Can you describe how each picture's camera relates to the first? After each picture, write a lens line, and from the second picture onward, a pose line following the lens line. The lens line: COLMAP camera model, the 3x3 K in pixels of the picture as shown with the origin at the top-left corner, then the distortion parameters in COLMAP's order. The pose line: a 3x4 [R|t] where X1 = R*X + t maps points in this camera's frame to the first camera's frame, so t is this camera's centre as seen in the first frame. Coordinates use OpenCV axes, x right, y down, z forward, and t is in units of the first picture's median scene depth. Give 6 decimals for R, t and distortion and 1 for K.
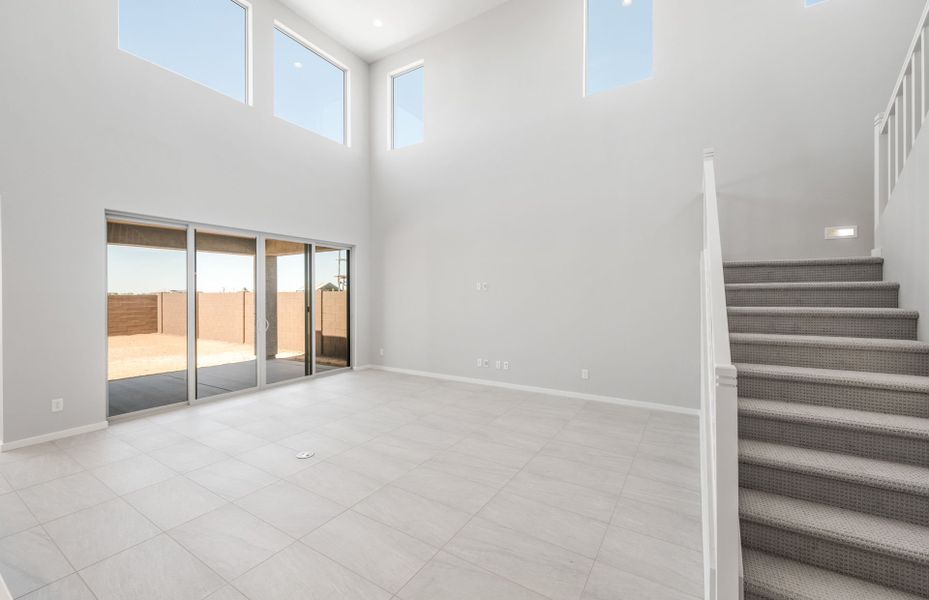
lens RADIAL K [[373.8, 0, 463.6], [0, 373.8, 296.7], [0, 0, 1]] dist [-0.002374, -0.000243]
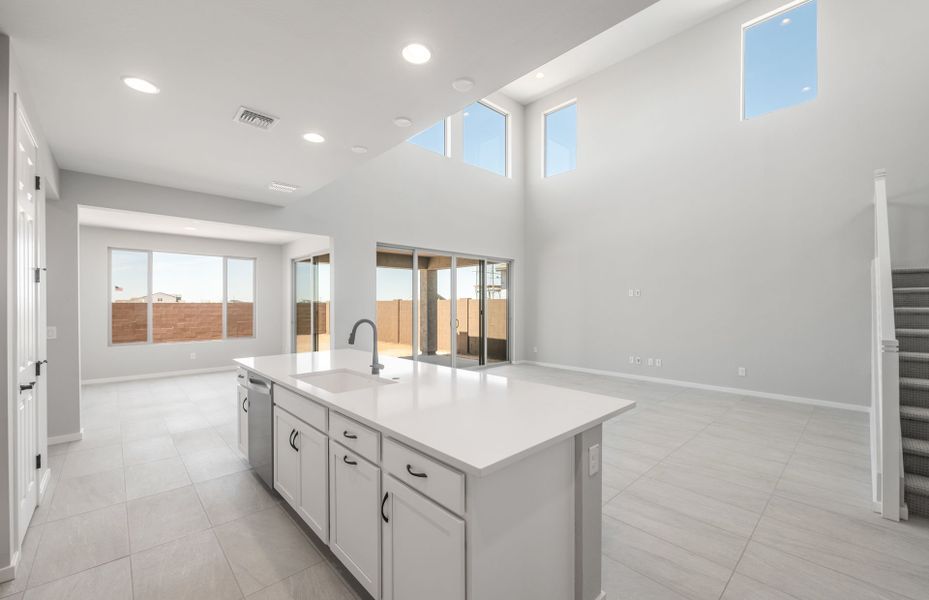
lens RADIAL K [[378.5, 0, 463.1], [0, 378.5, 305.8], [0, 0, 1]] dist [-0.003085, -0.000922]
pose [[0.965770, 0.004658, -0.259359, -0.158028], [-0.005471, 0.999982, -0.002414, 0.017027], [0.259343, 0.003750, 0.965778, -0.253870]]
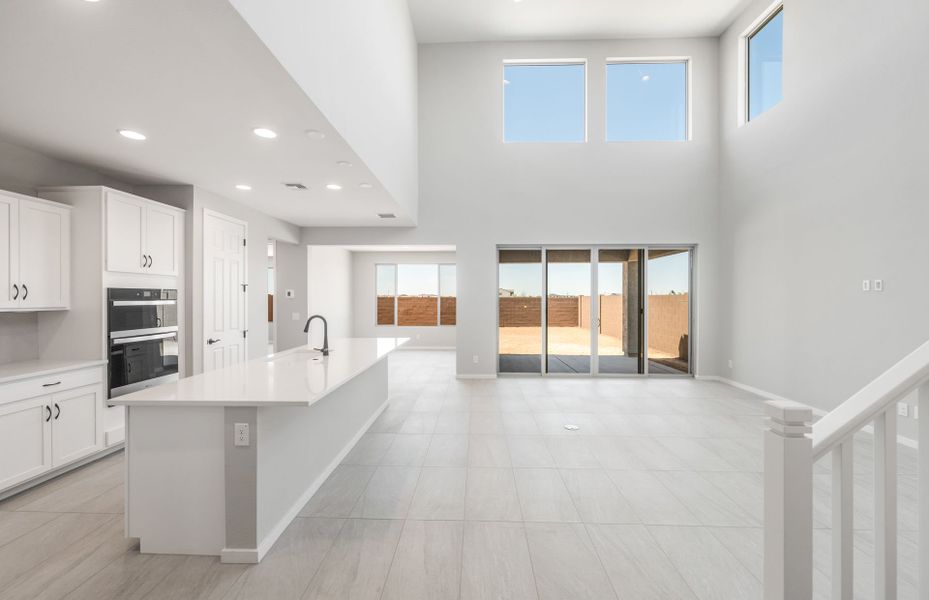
lens RADIAL K [[373.8, 0, 463.6], [0, 373.8, 296.7], [0, 0, 1]] dist [-0.002374, -0.000243]
pose [[0.498015, 0.002154, -0.867166, 0.265493], [-0.008967, 0.999956, -0.002665, 0.001535], [0.867122, 0.009103, 0.498013, 0.046936]]
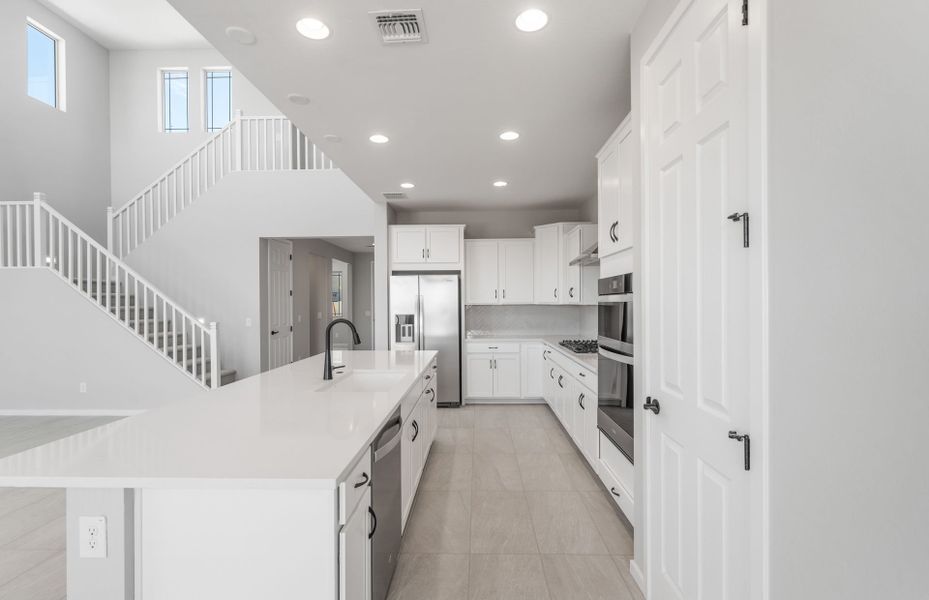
lens RADIAL K [[417.1, 0, 467.1], [0, 417.1, 303.2], [0, 0, 1]] dist [0.000049, -0.000049]
pose [[-0.506561, 0.005150, 0.862189, -0.845814], [0.015541, 0.999874, 0.003158, 0.015843], [-0.862064, 0.014999, -0.506577, 0.254601]]
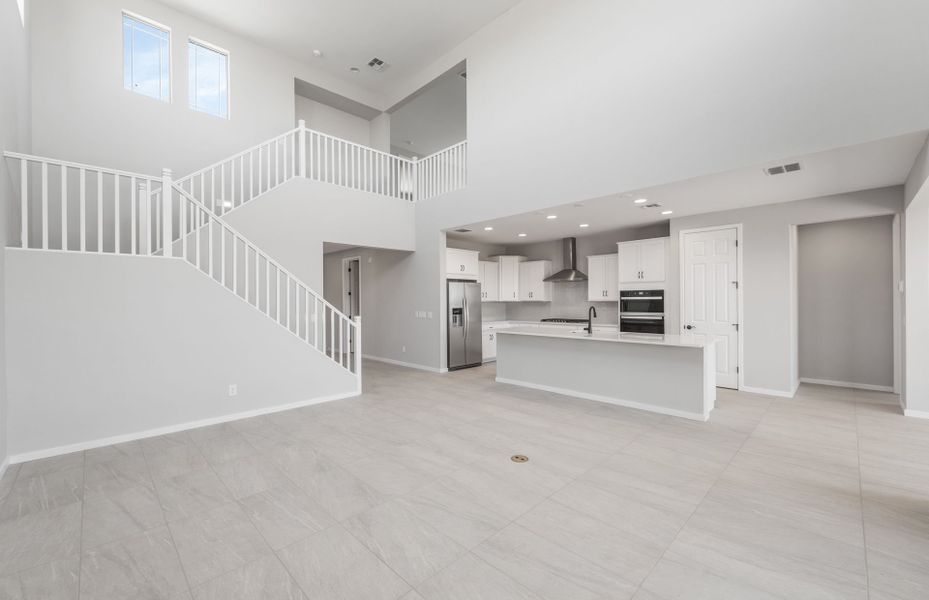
lens RADIAL K [[373.8, 0, 463.6], [0, 373.8, 296.7], [0, 0, 1]] dist [-0.002374, -0.000243]
pose [[-0.972204, 0.011913, 0.233832, -0.289433], [0.011710, 0.999929, -0.002254, 0.006921], [-0.233843, 0.000547, -0.972274, 1.118785]]
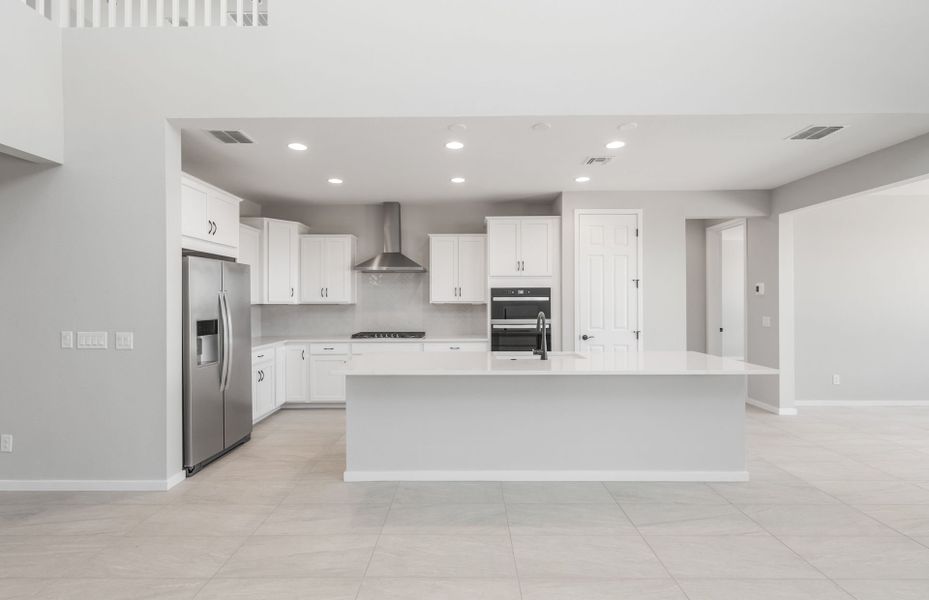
lens RADIAL K [[418.7, 0, 461.0], [0, 418.7, 299.0], [0, 0, 1]] dist [-0.002133, -0.000326]
pose [[-0.857177, 0.004319, -0.515003, 0.021150], [0.002711, 0.999989, 0.003875, 0.011355], [0.515014, 0.001925, -0.857179, 0.595237]]
